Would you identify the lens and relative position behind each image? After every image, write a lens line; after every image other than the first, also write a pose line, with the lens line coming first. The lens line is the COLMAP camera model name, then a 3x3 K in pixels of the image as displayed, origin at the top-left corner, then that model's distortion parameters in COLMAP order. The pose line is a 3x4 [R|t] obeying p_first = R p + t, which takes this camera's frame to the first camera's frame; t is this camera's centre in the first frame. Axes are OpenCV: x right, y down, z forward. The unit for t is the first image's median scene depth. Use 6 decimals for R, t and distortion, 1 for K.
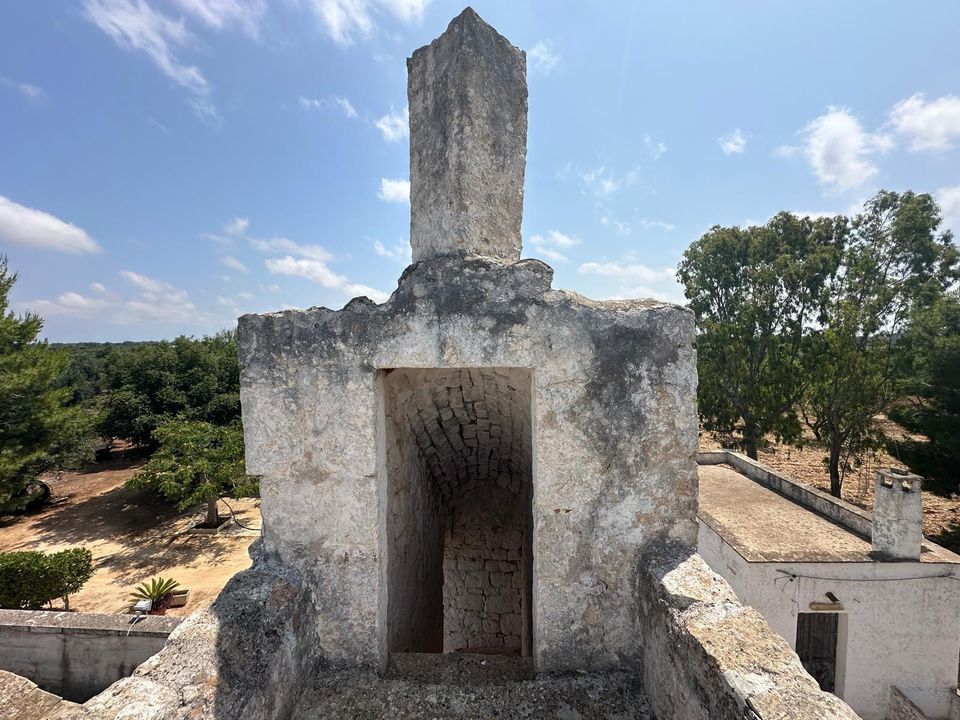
lens RADIAL K [[383.3, 0, 479.7], [0, 383.3, 358.6], [0, 0, 1]] dist [-0.006048, 0.000196]
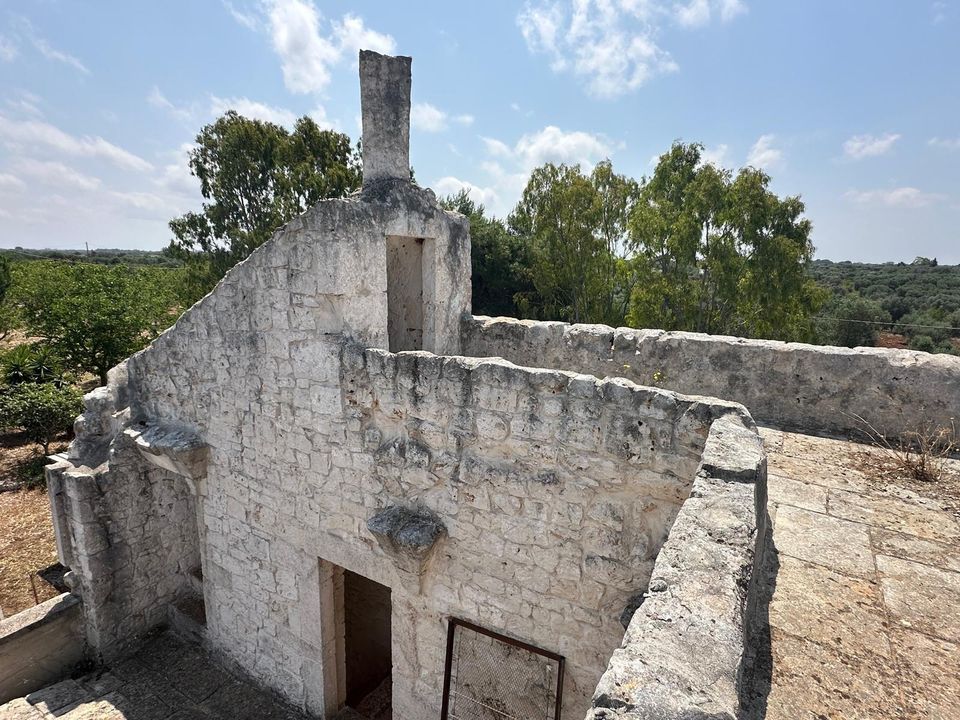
lens RADIAL K [[502.4, 0, 480.0], [0, 502.4, 360.9], [0, 0, 1]] dist [-0.003805, -0.000488]
pose [[0.489144, -0.159856, 0.857429, -2.339480], [0.021082, 0.984941, 0.171602, 0.227753], [-0.871948, -0.065862, 0.485148, -0.711668]]
